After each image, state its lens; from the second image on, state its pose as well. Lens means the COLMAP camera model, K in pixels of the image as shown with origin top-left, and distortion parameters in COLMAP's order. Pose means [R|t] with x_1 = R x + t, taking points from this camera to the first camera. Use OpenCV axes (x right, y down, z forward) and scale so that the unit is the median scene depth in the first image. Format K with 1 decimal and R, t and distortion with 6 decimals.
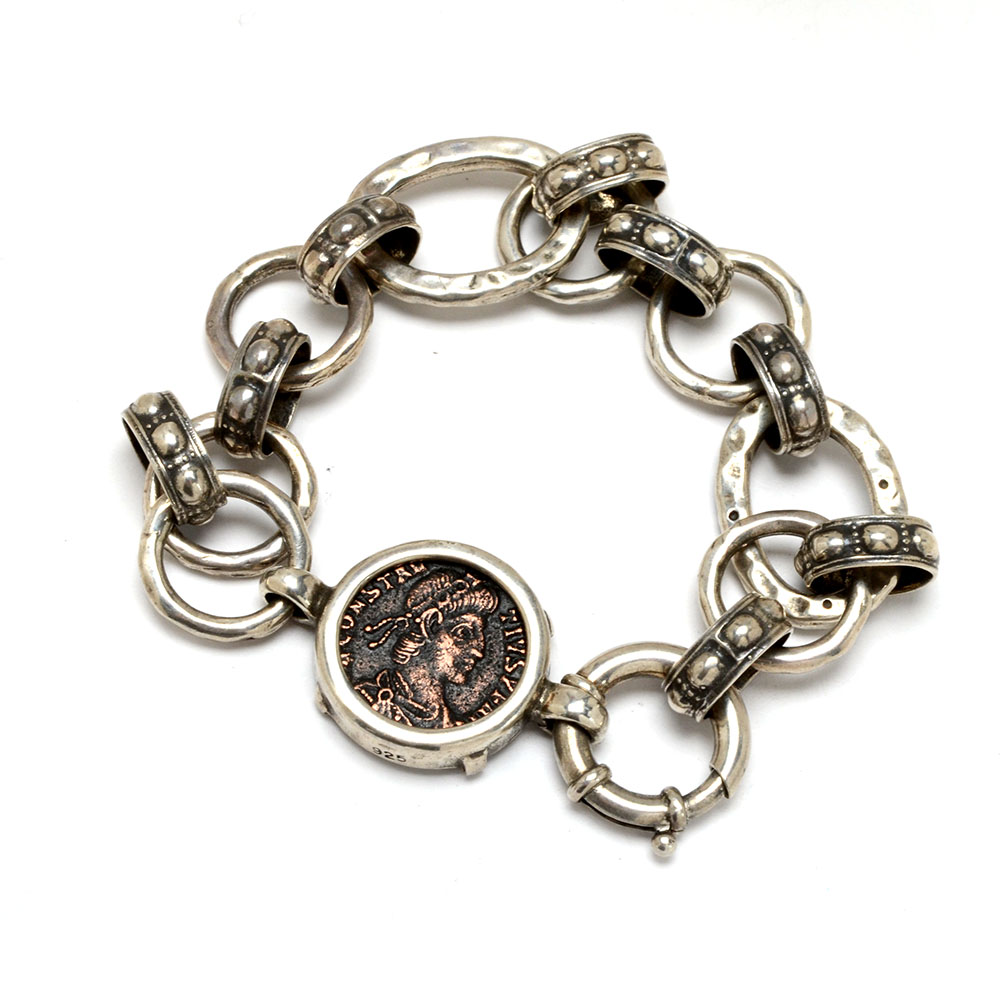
lens RADIAL K [[2969.0, 0, 500.2], [0, 2969.0, 498.2], [0, 0, 1]] dist [-0.056585, 0.000000]
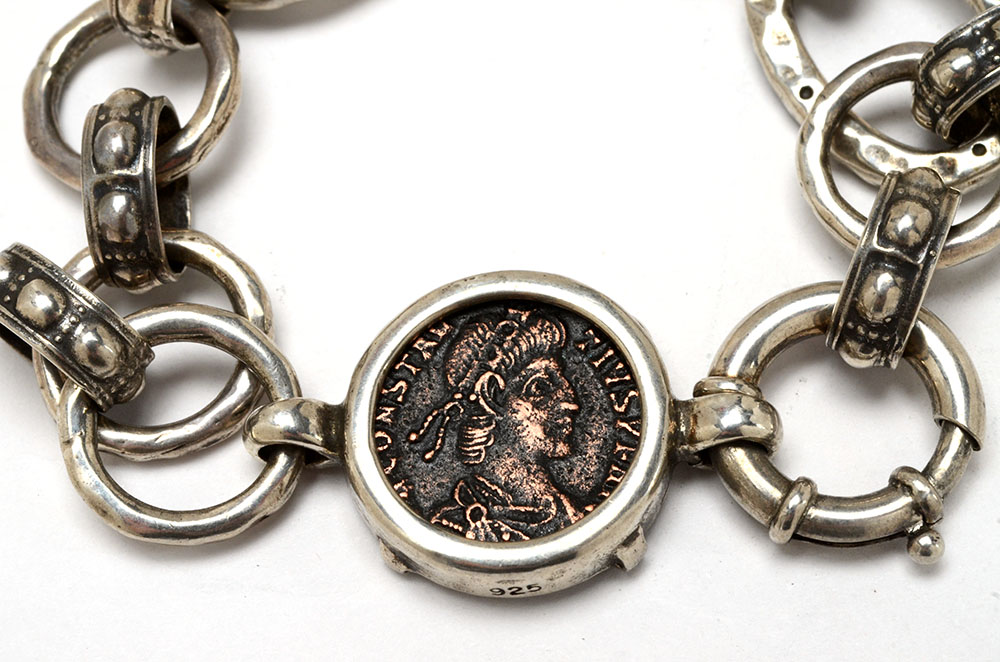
lens RADIAL K [[2582.4, 0, 501.8], [0, 2582.4, 333.9], [0, 0, 1]] dist [-0.083984, 0.000000]
pose [[0.914677, -0.401958, 0.042389, -0.041046], [0.401344, 0.915651, 0.022489, 0.016362], [-0.047853, -0.003557, 0.998848, 0.388926]]
